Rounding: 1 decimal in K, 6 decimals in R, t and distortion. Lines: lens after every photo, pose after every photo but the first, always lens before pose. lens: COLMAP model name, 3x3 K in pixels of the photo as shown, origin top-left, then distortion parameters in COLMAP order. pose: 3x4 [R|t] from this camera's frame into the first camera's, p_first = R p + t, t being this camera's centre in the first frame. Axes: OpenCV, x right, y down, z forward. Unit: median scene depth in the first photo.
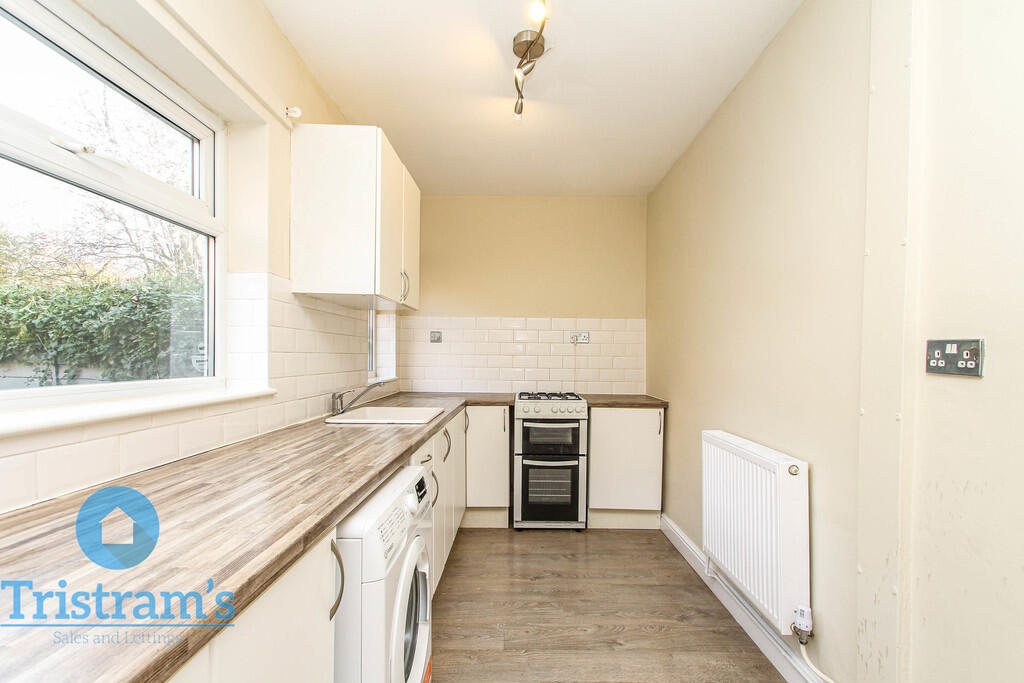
lens RADIAL K [[483.6, 0, 510.1], [0, 483.6, 366.7], [0, 0, 1]] dist [-0.002373, -0.001203]
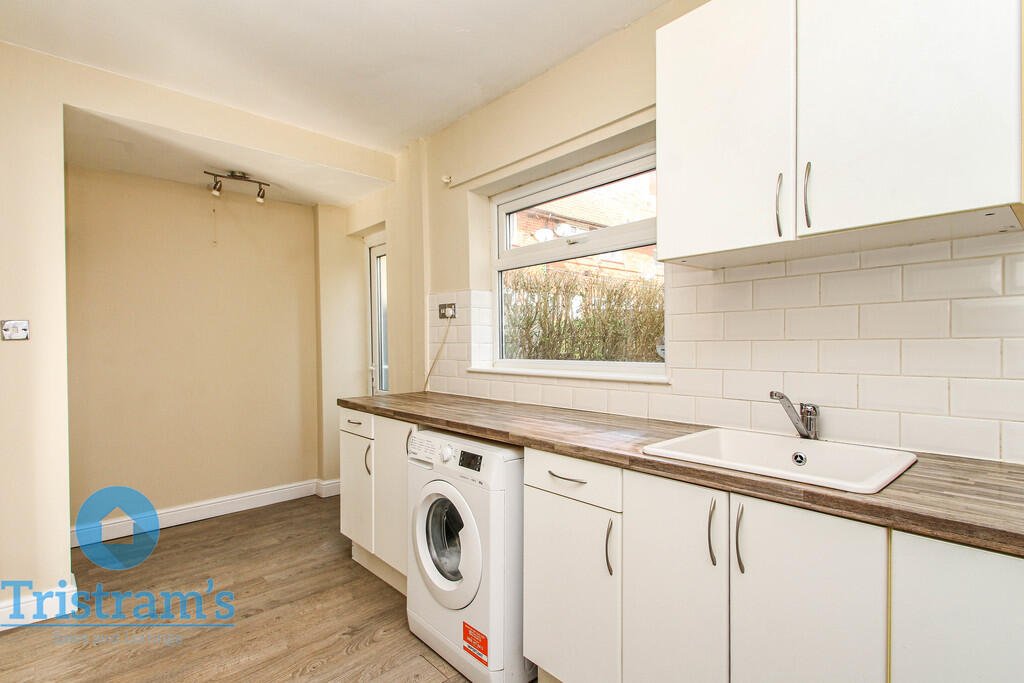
lens RADIAL K [[483.6, 0, 513.8], [0, 483.6, 339.7], [0, 0, 1]] dist [-0.002373, -0.001203]
pose [[-0.731163, -0.007225, -0.682165, 0.255304], [-0.012067, 0.999924, 0.002343, -0.015818], [0.682096, 0.009945, -0.731195, 0.761547]]
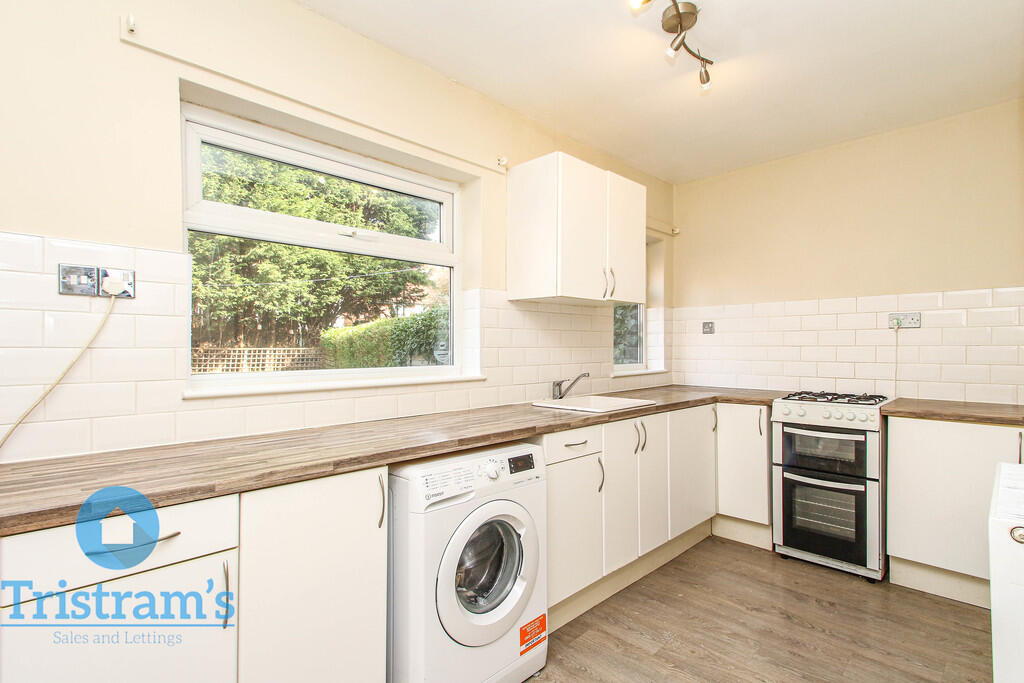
lens RADIAL K [[483.6, 0, 489.6], [0, 483.6, 350.3], [0, 0, 1]] dist [-0.002373, -0.001203]
pose [[0.684111, -0.008884, -0.729324, 0.289117], [-0.005180, 0.999841, -0.017039, 0.000281], [0.729359, 0.015435, 0.683957, 0.060847]]
